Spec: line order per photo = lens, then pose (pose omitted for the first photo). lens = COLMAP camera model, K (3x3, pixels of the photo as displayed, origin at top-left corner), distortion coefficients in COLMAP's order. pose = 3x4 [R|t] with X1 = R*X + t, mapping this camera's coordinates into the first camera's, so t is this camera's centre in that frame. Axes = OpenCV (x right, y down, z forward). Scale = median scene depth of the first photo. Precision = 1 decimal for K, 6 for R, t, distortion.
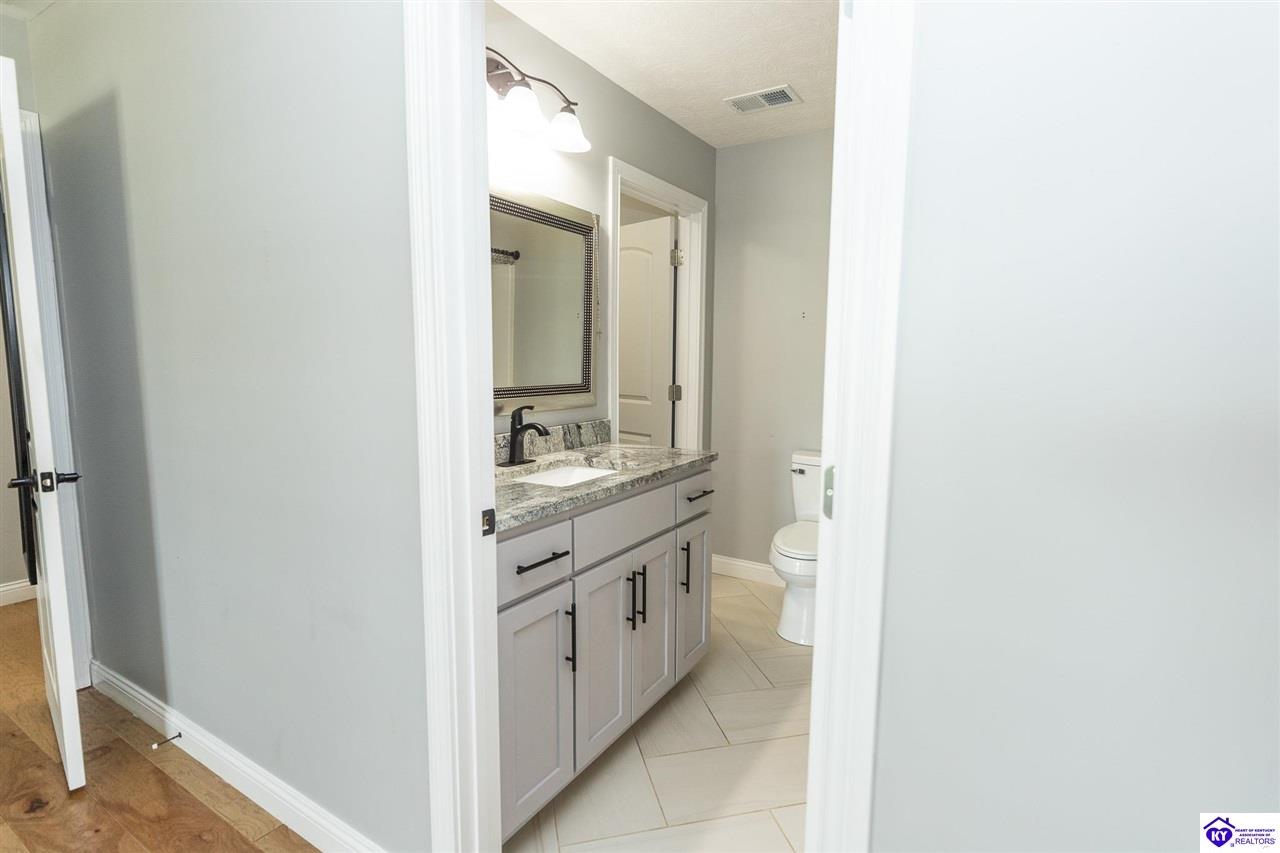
lens RADIAL K [[625.7, 0, 644.5], [0, 625.7, 421.6], [0, 0, 1]] dist [0.002242, -0.000572]
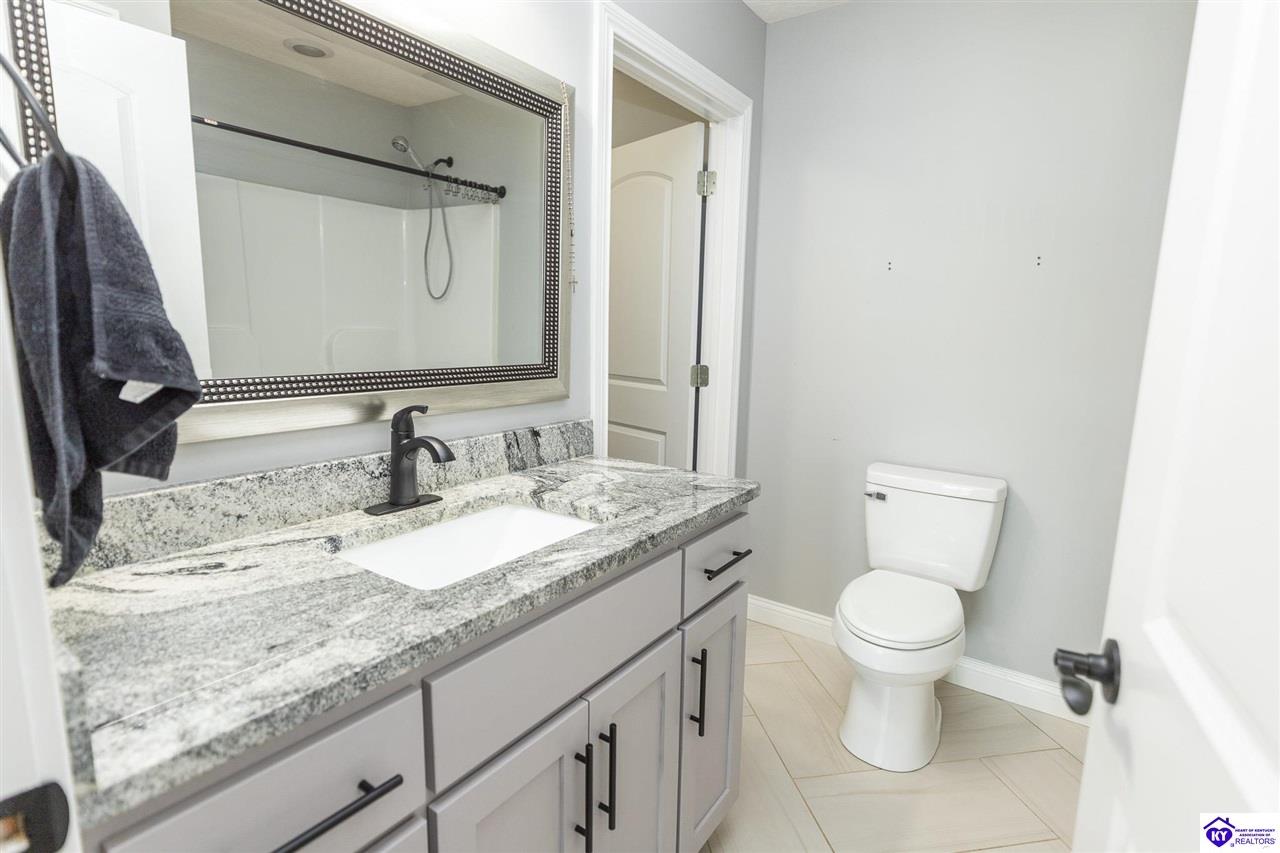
lens RADIAL K [[625.7, 0, 644.5], [0, 625.7, 421.6], [0, 0, 1]] dist [0.002242, -0.000572]
pose [[0.998153, 0.022284, -0.056517, 0.040080], [-0.019808, 0.998835, 0.044001, -0.034681], [0.057432, -0.042801, 0.997432, 0.403320]]
